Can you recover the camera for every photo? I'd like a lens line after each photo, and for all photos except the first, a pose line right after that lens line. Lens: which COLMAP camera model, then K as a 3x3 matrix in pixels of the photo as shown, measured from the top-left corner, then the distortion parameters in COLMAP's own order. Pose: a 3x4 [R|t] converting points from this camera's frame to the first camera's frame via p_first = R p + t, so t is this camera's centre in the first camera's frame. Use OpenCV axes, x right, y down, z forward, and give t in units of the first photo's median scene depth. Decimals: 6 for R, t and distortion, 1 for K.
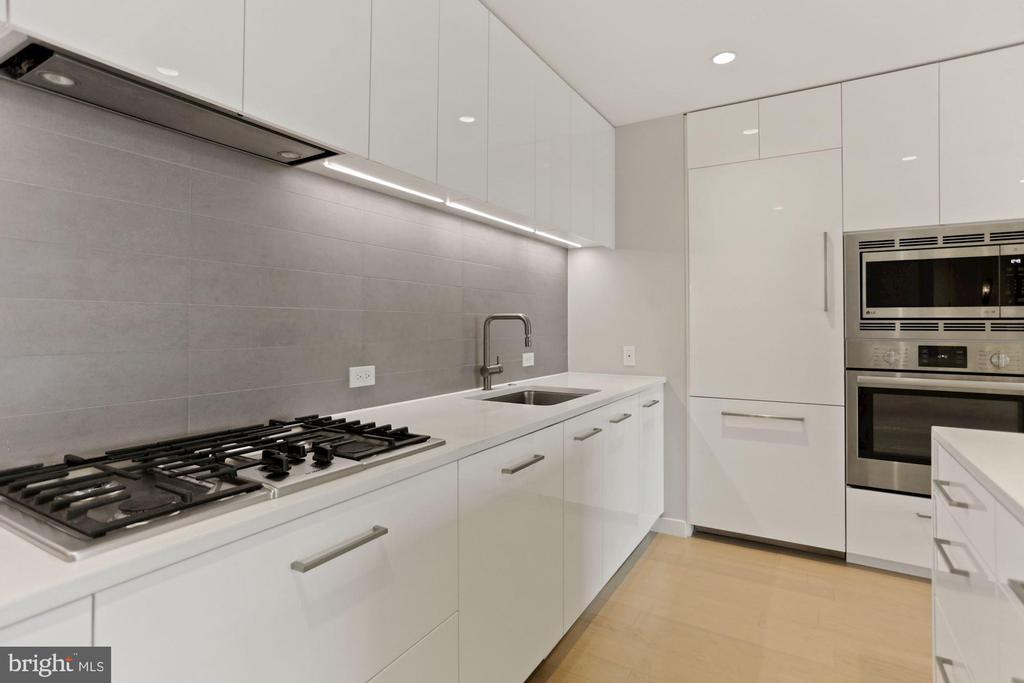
lens RADIAL K [[504.6, 0, 514.9], [0, 504.6, 319.8], [0, 0, 1]] dist [-0.036513, 0.018063]
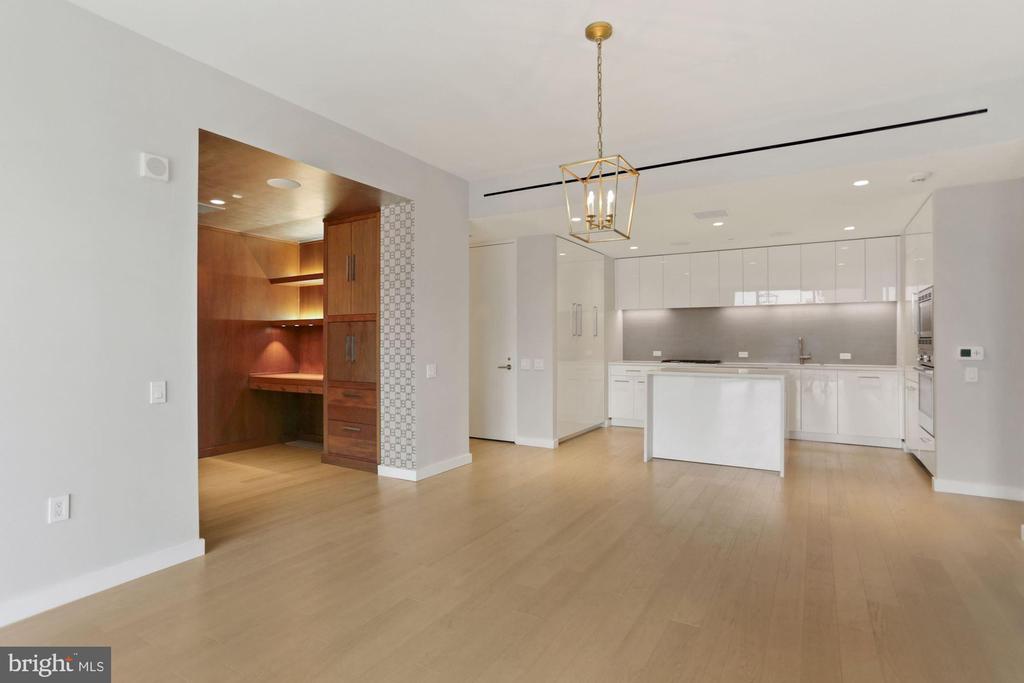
lens RADIAL K [[504.6, 0, 518.5], [0, 504.6, 342.6], [0, 0, 1]] dist [-0.036513, 0.018063]
pose [[0.005532, 0.000628, -0.999985, 2.589969], [0.010296, 0.999947, 0.000685, 0.001048], [0.999932, -0.010300, 0.005525, -0.547644]]
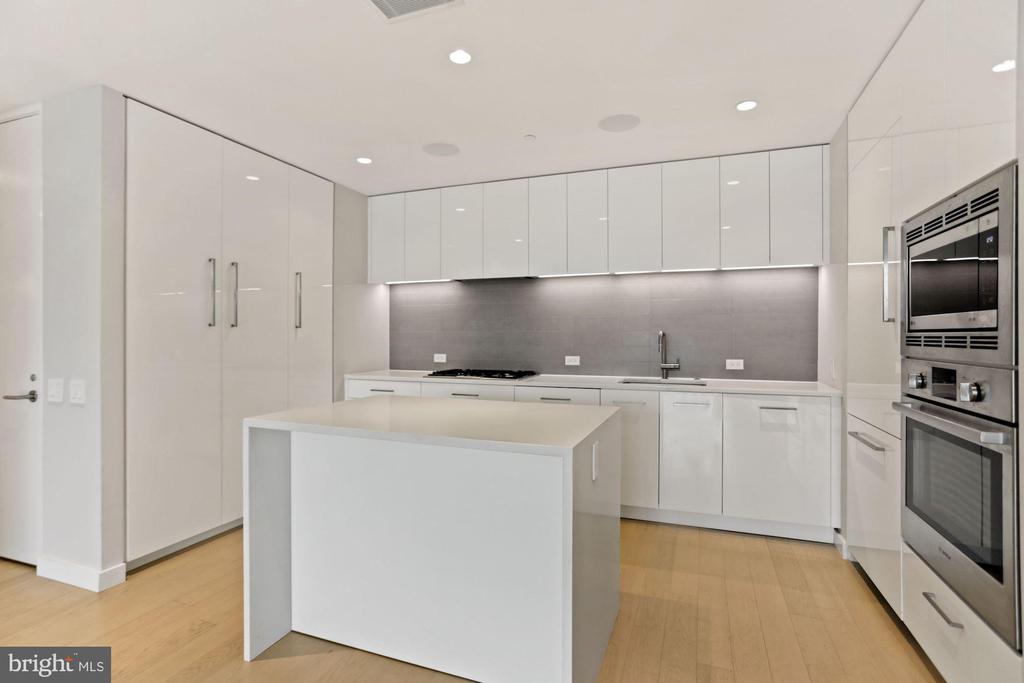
lens RADIAL K [[504.6, 0, 510.3], [0, 504.6, 336.1], [0, 0, 1]] dist [-0.036513, 0.018063]
pose [[0.171703, -0.001964, -0.985147, 1.370046], [0.008730, 0.999962, -0.000472, 0.001302], [0.985110, -0.008519, 0.171714, 0.247382]]
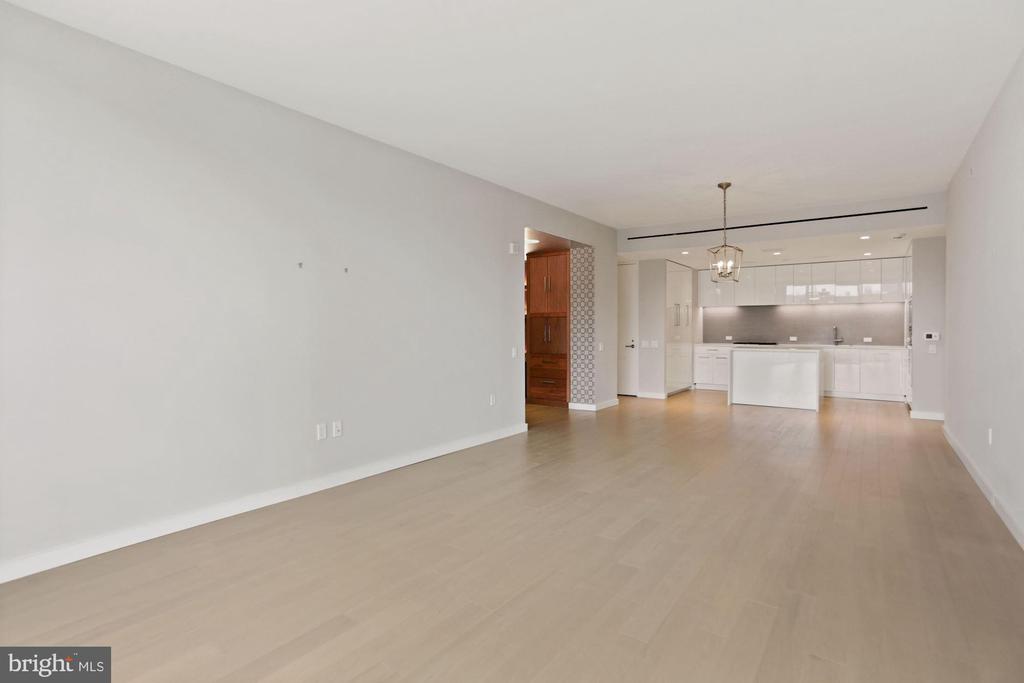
lens RADIAL K [[504.6, 0, 516.7], [0, 504.6, 334.7], [0, 0, 1]] dist [-0.036513, 0.018063]
pose [[-0.079147, 0.009245, -0.996820, 3.884797], [0.009568, 0.999918, 0.008514, -0.003483], [0.996817, -0.008864, -0.079229, -1.133617]]
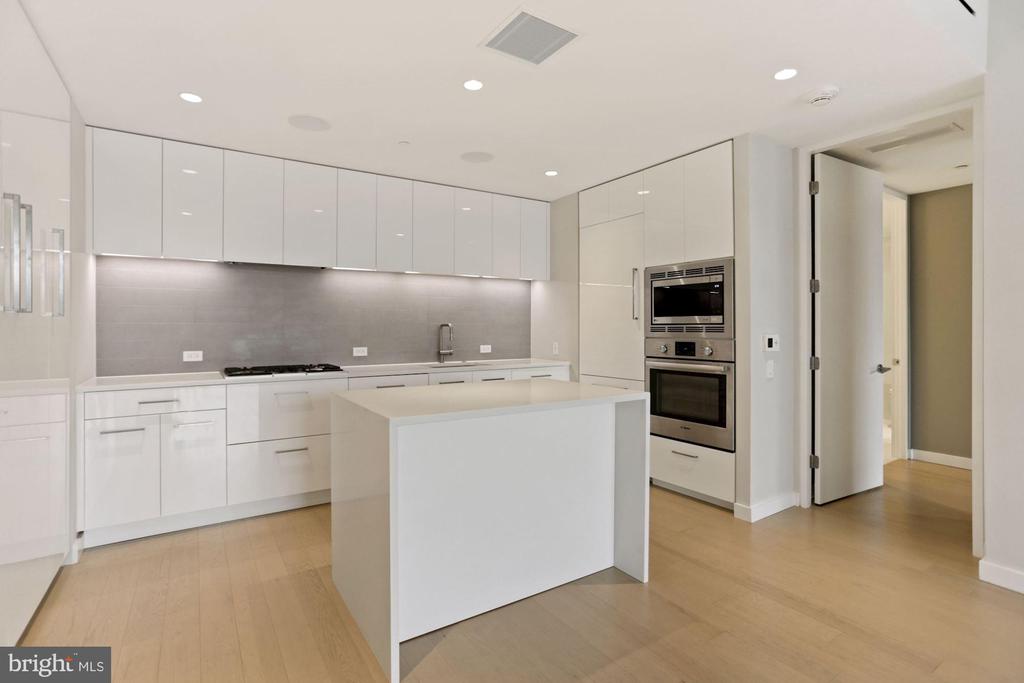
lens RADIAL K [[504.6, 0, 525.3], [0, 504.6, 324.5], [0, 0, 1]] dist [-0.036513, 0.018063]
pose [[0.904368, -0.007627, -0.426685, 1.012787], [0.008717, 0.999962, 0.000602, -0.005761], [0.426664, -0.004263, 0.904400, -0.571978]]
